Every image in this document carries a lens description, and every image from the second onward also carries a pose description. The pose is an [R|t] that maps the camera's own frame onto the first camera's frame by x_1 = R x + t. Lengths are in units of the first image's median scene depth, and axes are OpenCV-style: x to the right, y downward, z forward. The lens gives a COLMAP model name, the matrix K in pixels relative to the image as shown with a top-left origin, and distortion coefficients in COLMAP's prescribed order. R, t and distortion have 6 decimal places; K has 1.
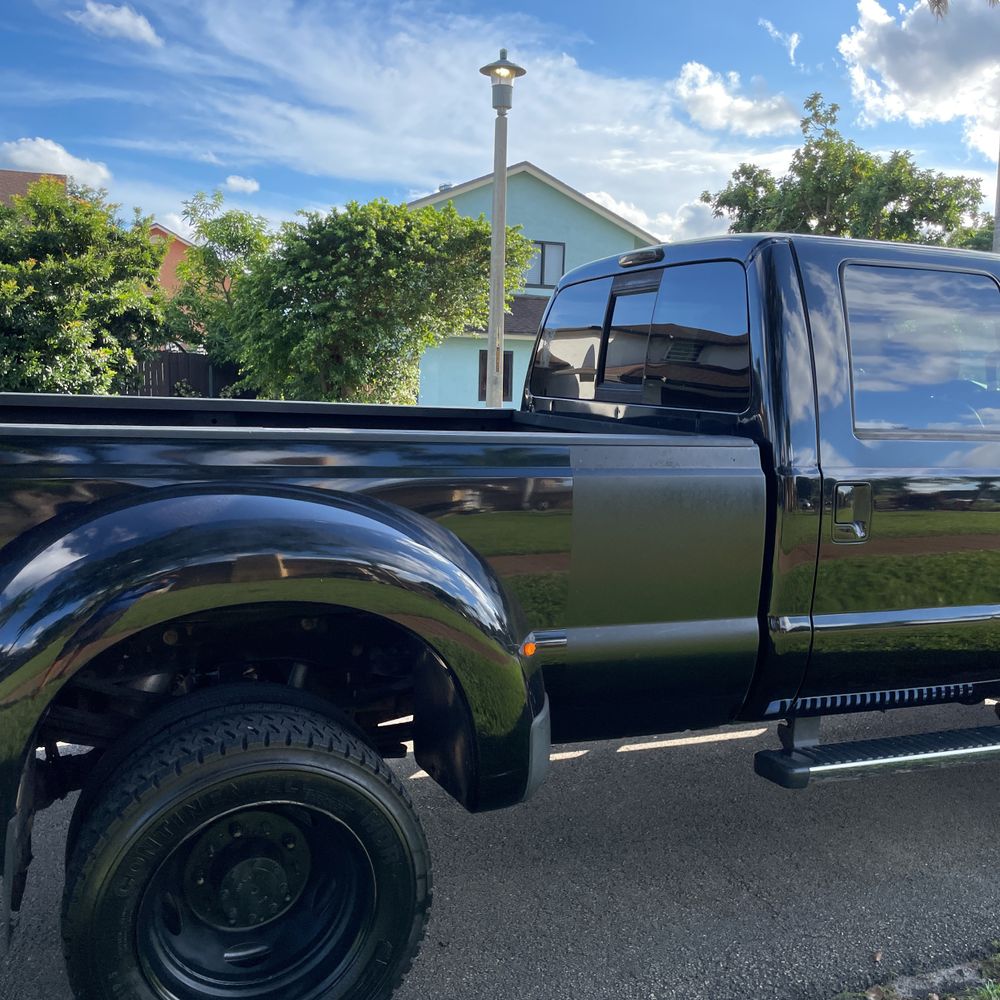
lens RADIAL K [[1029.1, 0, 494.4], [0, 1029.1, 499.5], [0, 0, 1]] dist [0.091644, -0.115858]
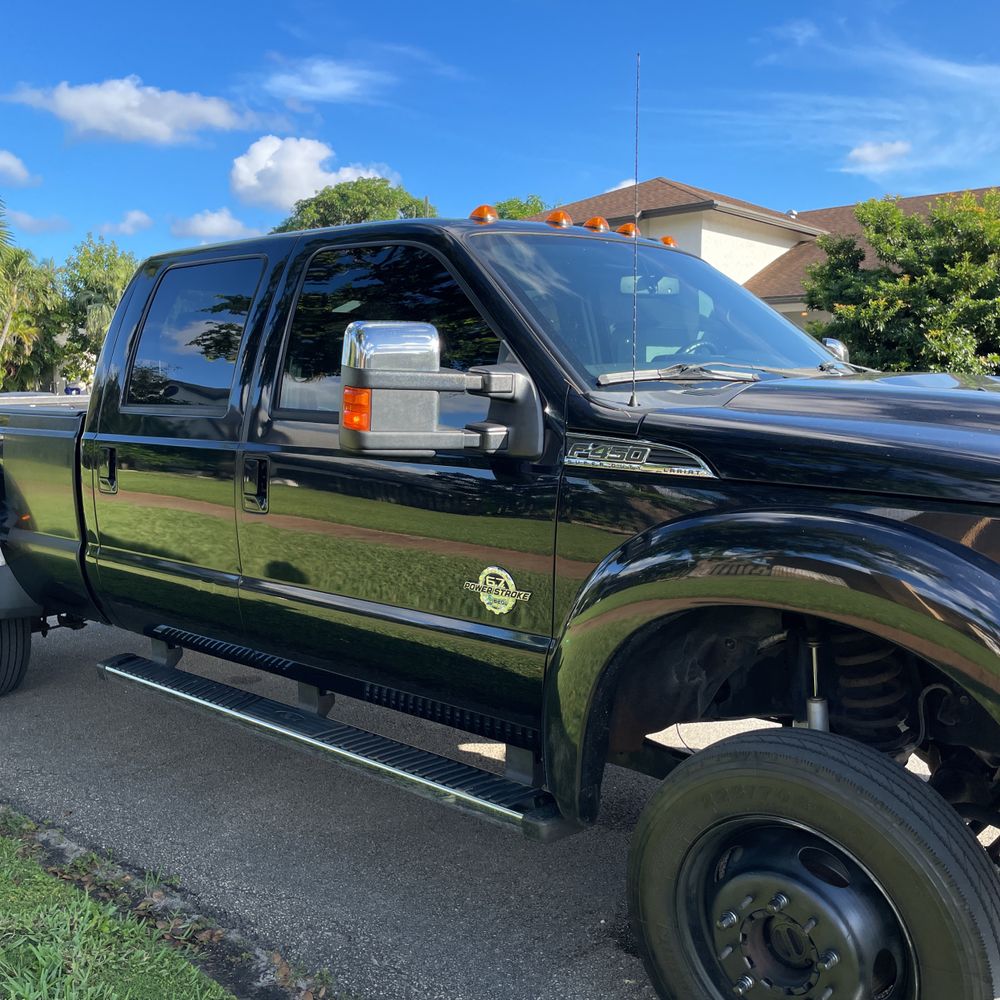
lens RADIAL K [[997.1, 0, 500.8], [0, 997.1, 529.6], [0, 0, 1]] dist [0.051654, -0.108313]
pose [[0.460056, 0.099775, -0.882266, 0.139777], [-0.081759, 0.994205, 0.069801, -0.003059], [0.884117, 0.040020, 0.465548, 0.074151]]
